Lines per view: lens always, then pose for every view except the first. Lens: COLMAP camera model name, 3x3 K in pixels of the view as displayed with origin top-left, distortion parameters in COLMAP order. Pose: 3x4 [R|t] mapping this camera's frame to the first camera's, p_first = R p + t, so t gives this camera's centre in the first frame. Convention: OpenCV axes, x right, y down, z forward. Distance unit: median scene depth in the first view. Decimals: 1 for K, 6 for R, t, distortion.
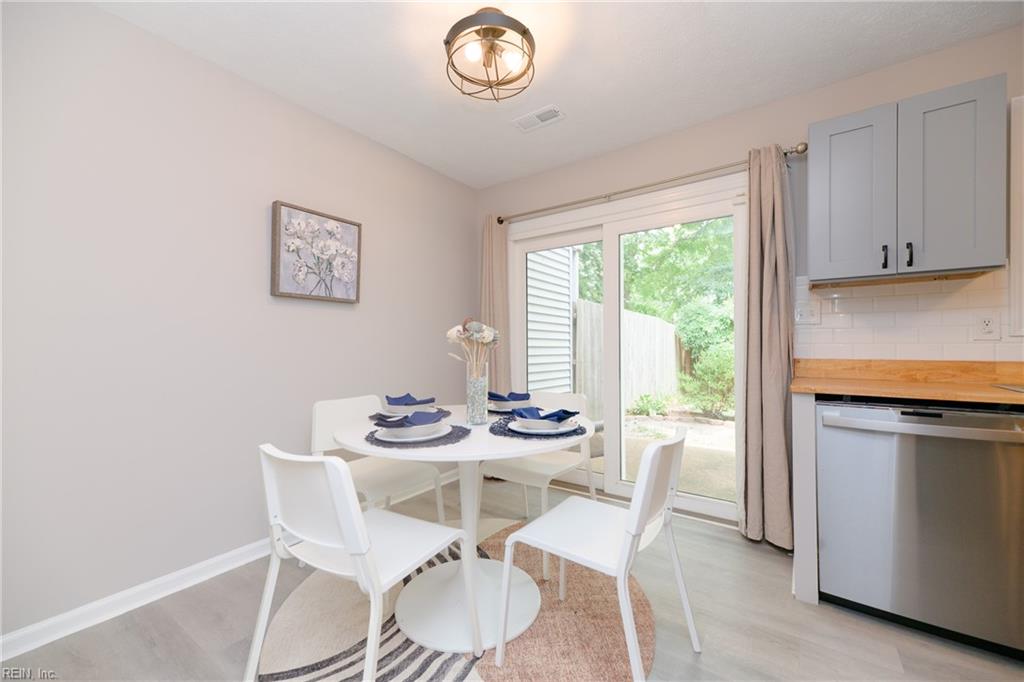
lens RADIAL K [[407.9, 0, 505.5], [0, 407.9, 342.6], [0, 0, 1]] dist [0.000700, 0.000240]
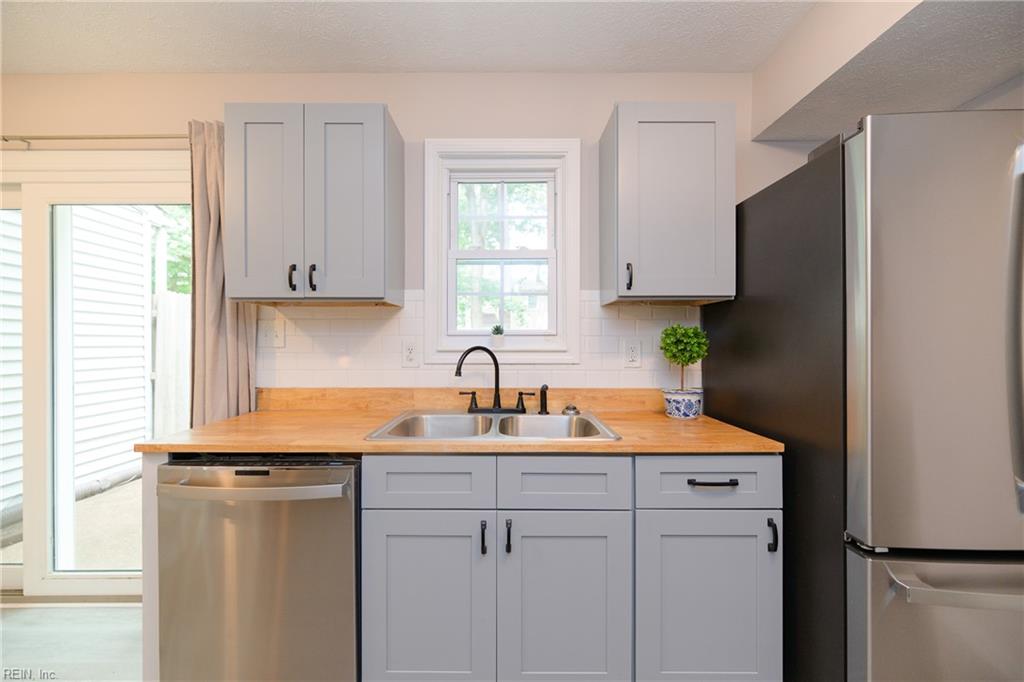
lens RADIAL K [[409.8, 0, 513.1], [0, 409.8, 339.6], [0, 0, 1]] dist [0.000470, 0.000161]
pose [[0.798984, 0.000850, 0.601352, 0.681917], [-0.005745, 0.999964, 0.006220, -0.075550], [-0.601325, -0.008424, 0.798960, 0.011611]]
